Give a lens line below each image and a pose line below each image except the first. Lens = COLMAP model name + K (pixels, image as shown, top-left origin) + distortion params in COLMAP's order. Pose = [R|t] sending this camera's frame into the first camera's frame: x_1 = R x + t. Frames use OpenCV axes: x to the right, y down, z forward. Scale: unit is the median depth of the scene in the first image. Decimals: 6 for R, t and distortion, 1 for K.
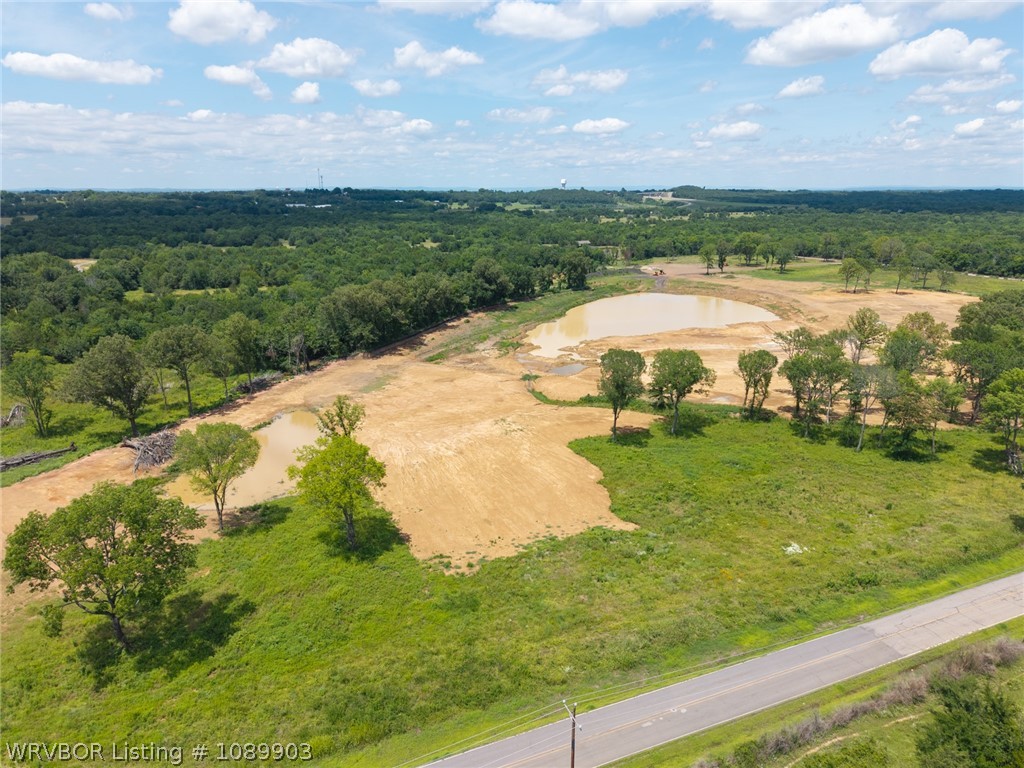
lens RADIAL K [[699.7, 0, 511.3], [0, 699.7, 371.2], [0, 0, 1]] dist [0.023104, -0.018524]
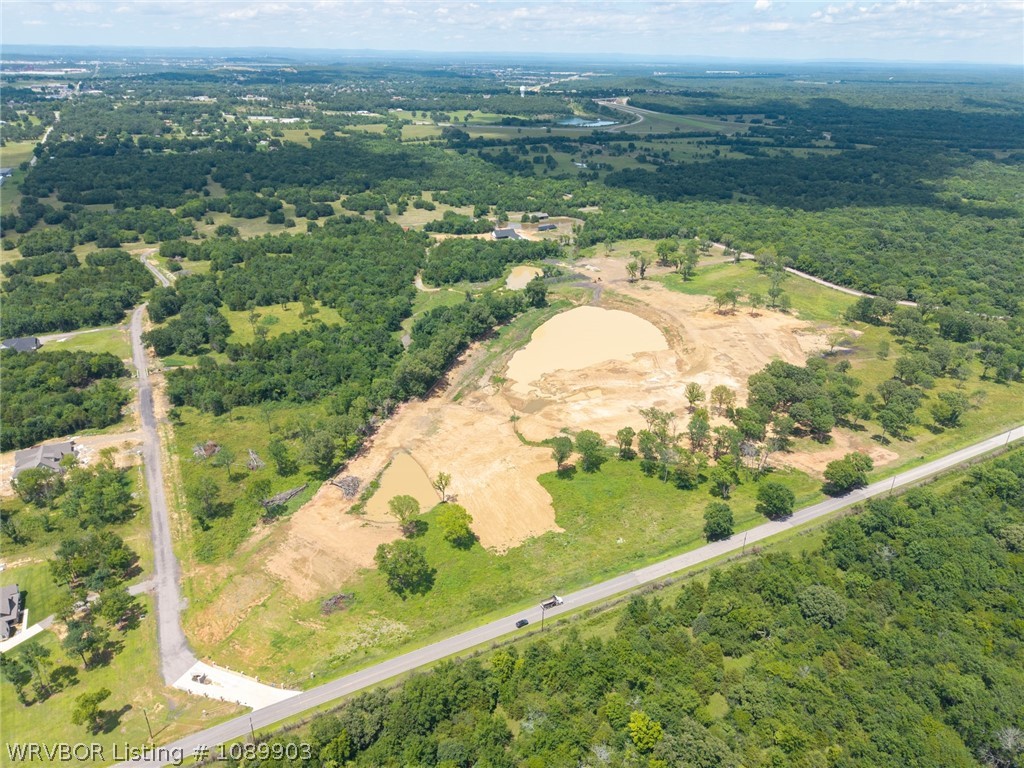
lens RADIAL K [[674.7, 0, 511.1], [0, 674.7, 391.4], [0, 0, 1]] dist [0.076380, -0.114420]
pose [[0.998001, -0.007491, 0.062748, -0.098292], [-0.005513, 0.978840, 0.204553, -0.450918], [-0.062953, -0.204490, 0.976842, -0.759227]]
